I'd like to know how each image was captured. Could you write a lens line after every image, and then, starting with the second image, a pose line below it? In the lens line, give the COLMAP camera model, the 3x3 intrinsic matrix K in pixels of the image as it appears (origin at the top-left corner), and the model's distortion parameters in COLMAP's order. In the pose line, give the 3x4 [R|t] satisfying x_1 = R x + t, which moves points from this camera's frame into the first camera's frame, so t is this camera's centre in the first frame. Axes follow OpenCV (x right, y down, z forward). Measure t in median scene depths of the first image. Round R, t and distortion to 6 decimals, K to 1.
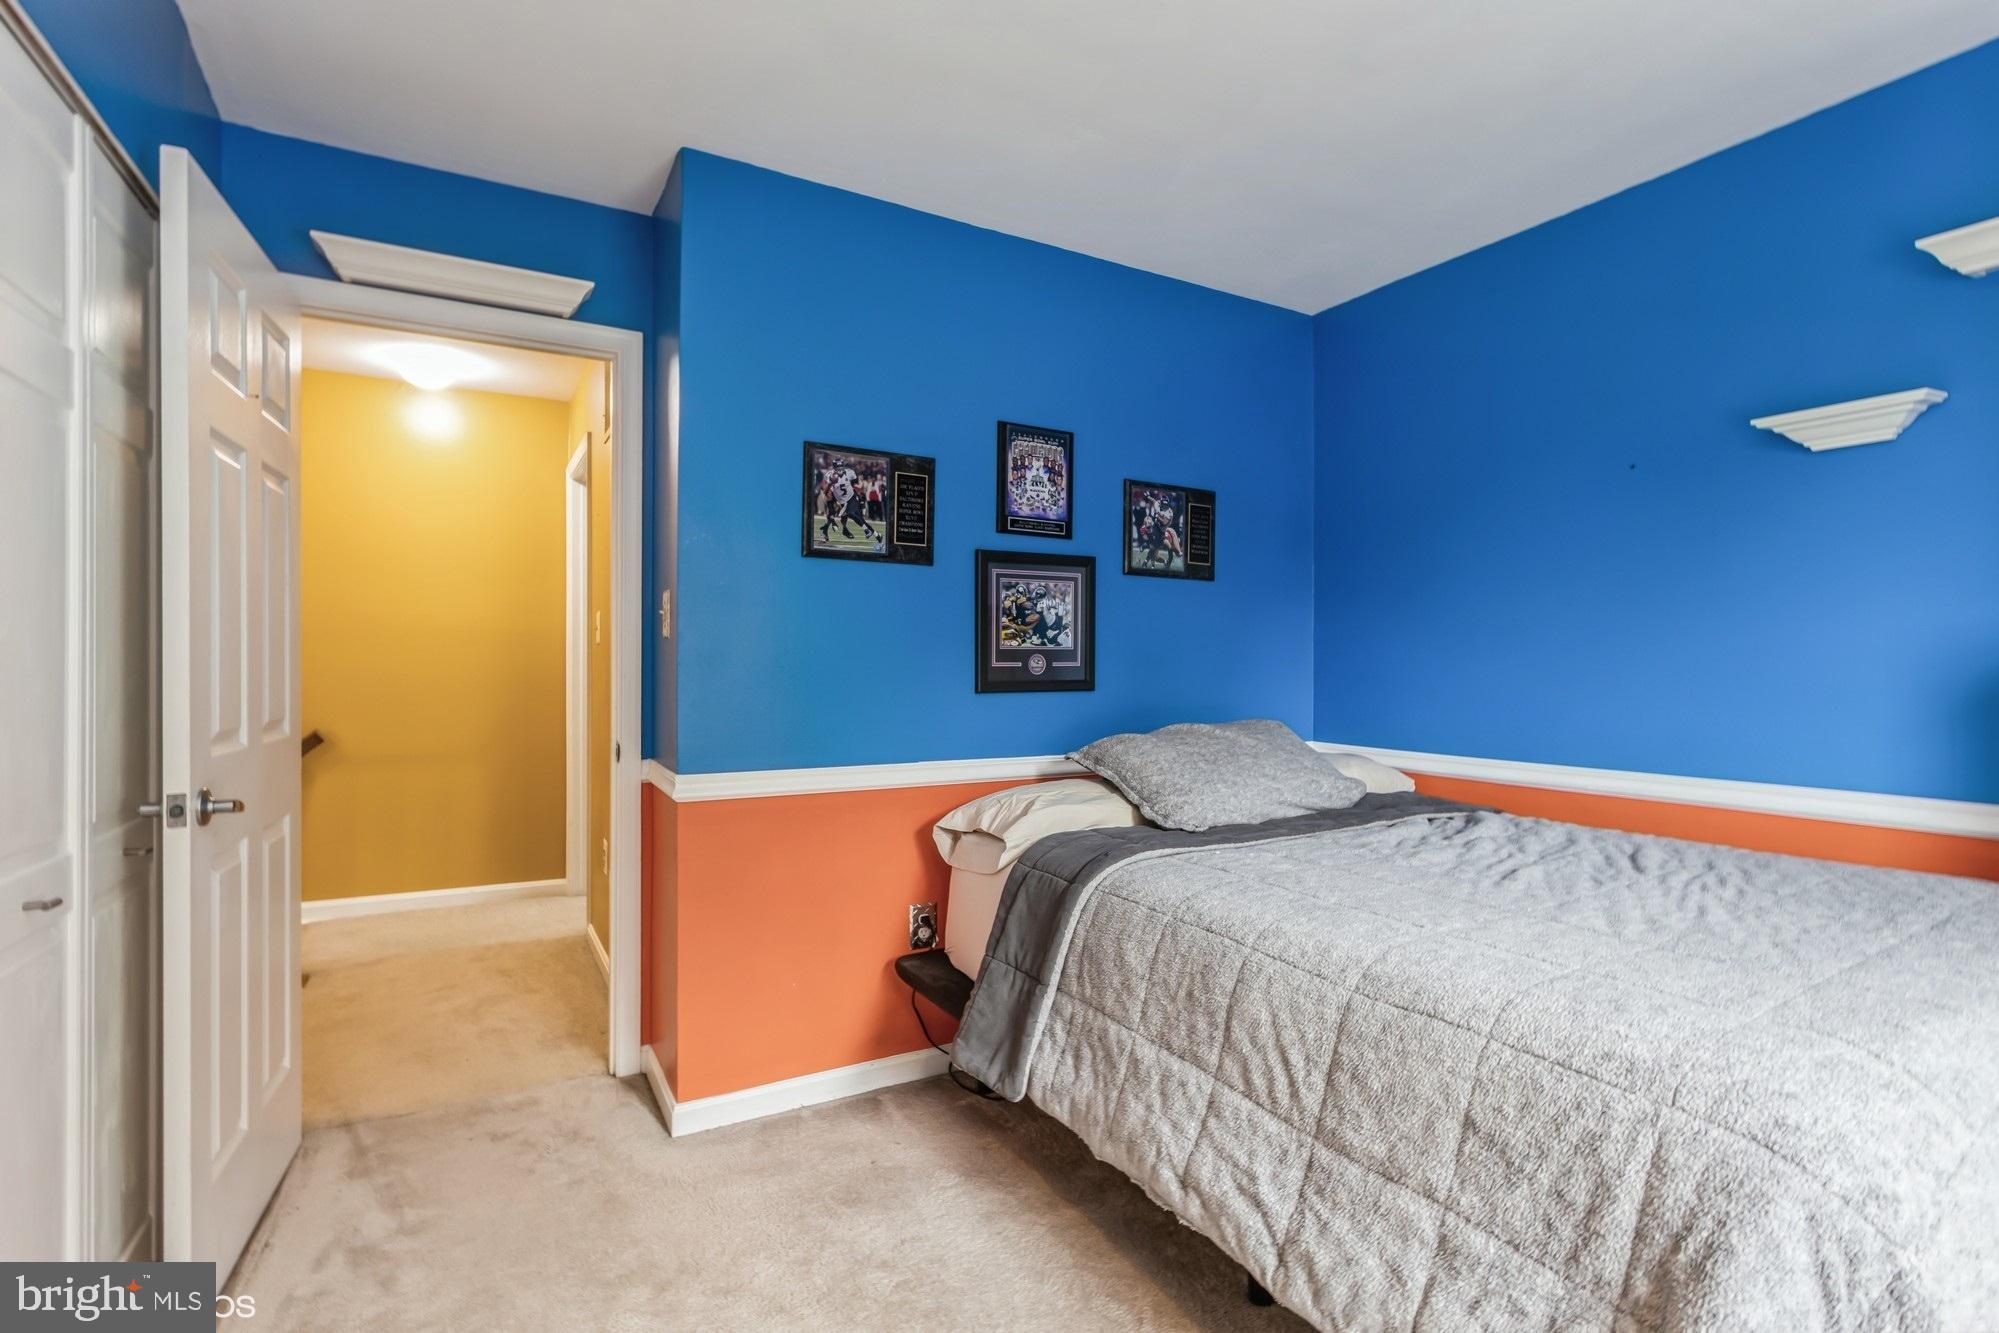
lens RADIAL K [[955.3, 0, 1001.5], [0, 955.3, 671.6], [0, 0, 1]] dist [0.002158, 0.000682]
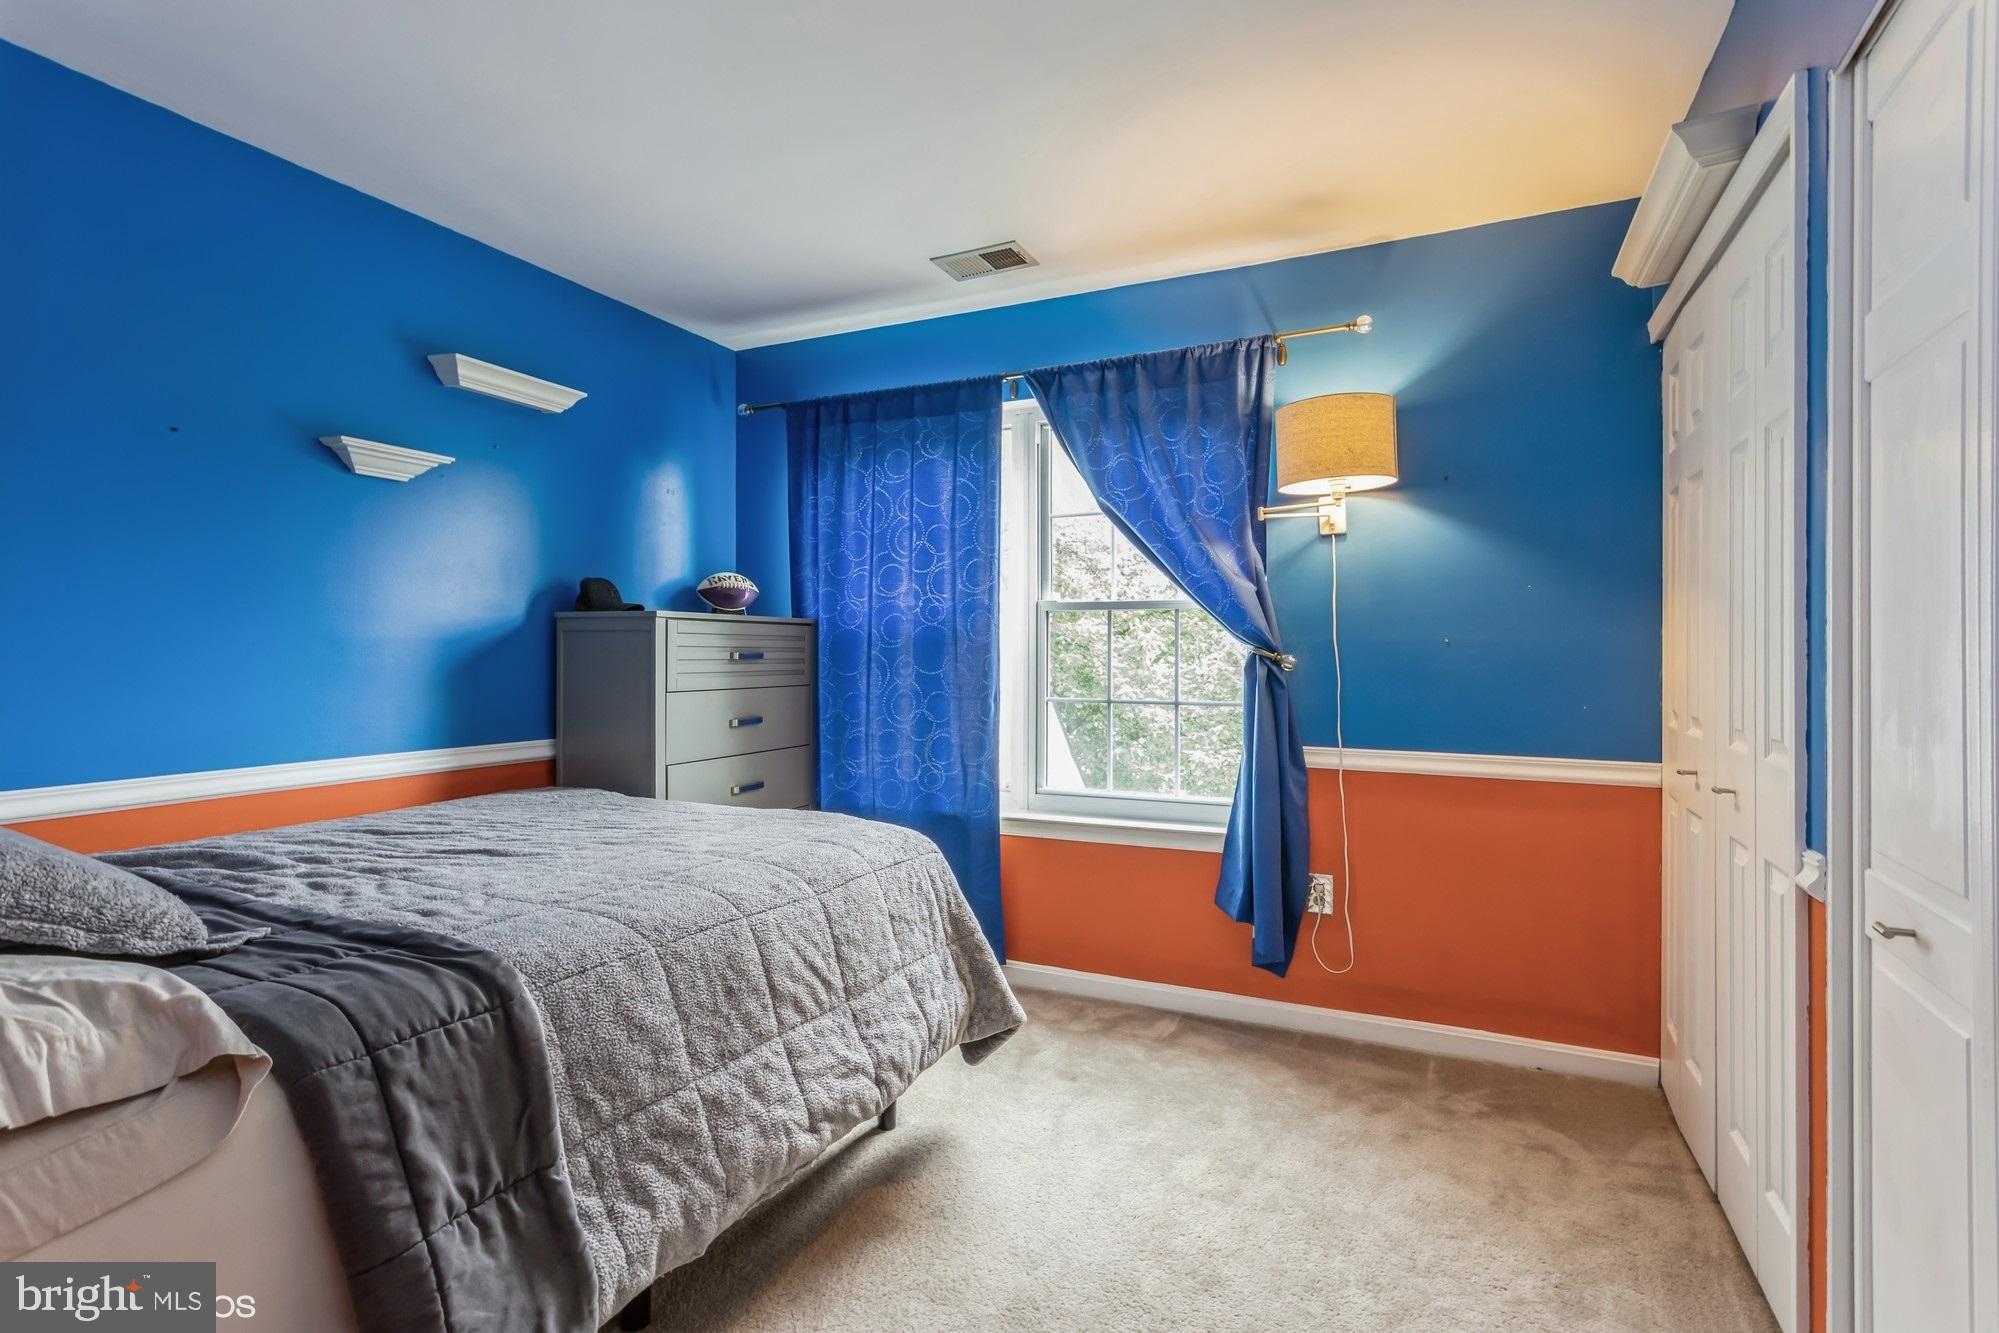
lens RADIAL K [[955.3, 0, 1001.5], [0, 955.3, 671.6], [0, 0, 1]] dist [0.002158, 0.000682]
pose [[-0.576987, -0.014269, 0.816629, -0.811626], [0.005103, 0.999765, 0.021074, -0.008877], [-0.816738, 0.016327, -0.576778, 1.430567]]
